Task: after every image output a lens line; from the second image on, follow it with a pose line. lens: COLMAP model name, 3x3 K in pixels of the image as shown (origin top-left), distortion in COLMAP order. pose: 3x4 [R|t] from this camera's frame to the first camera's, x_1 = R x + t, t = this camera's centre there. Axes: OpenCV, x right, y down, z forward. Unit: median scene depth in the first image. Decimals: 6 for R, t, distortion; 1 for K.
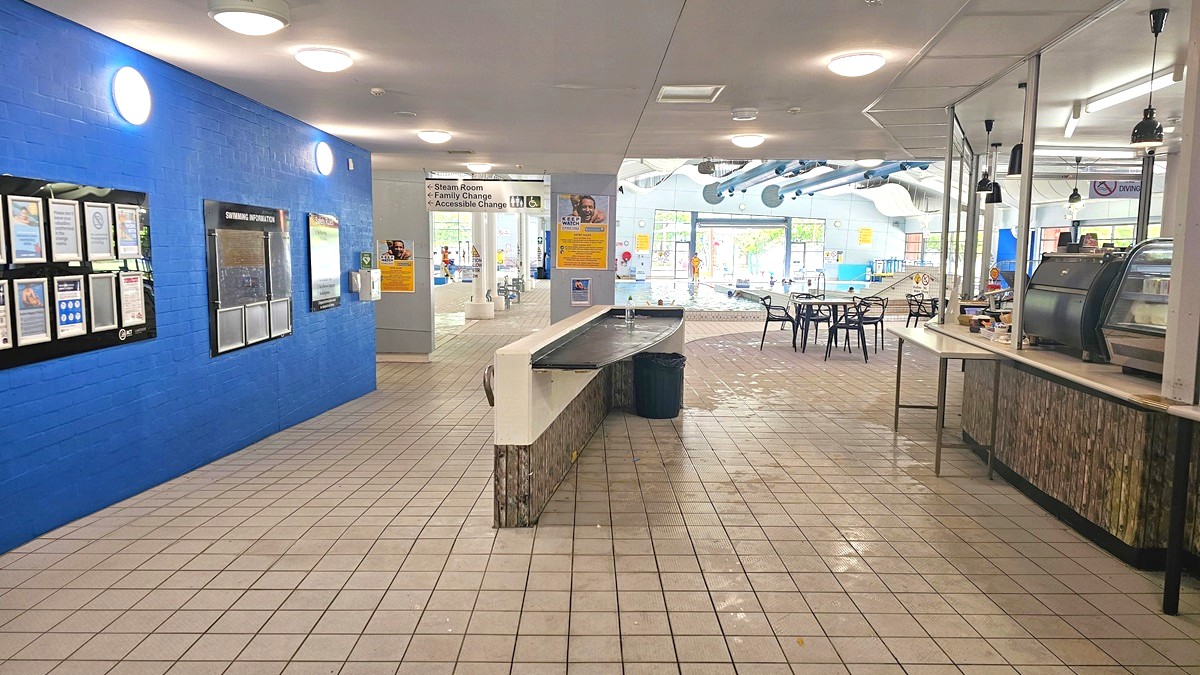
lens RADIAL K [[773.2, 0, 598.1], [0, 773.2, 365.3], [0, 0, 1]] dist [0.002261, -0.000799]
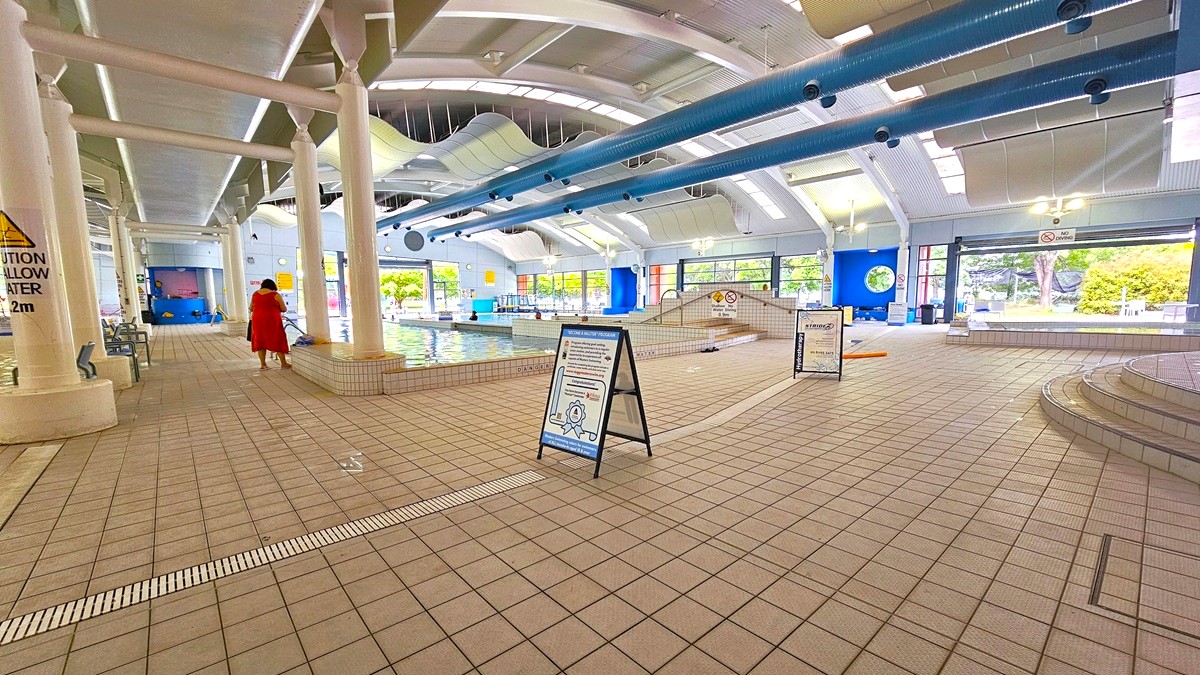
lens RADIAL K [[491.6, 0, 596.6], [0, 491.6, 352.8], [0, 0, 1]] dist [-0.004277, -0.000474]
pose [[0.762163, -0.091818, 0.640841, -0.046476], [0.115183, 0.993330, 0.005334, -0.029991], [-0.637057, 0.069749, 0.767655, 0.296638]]
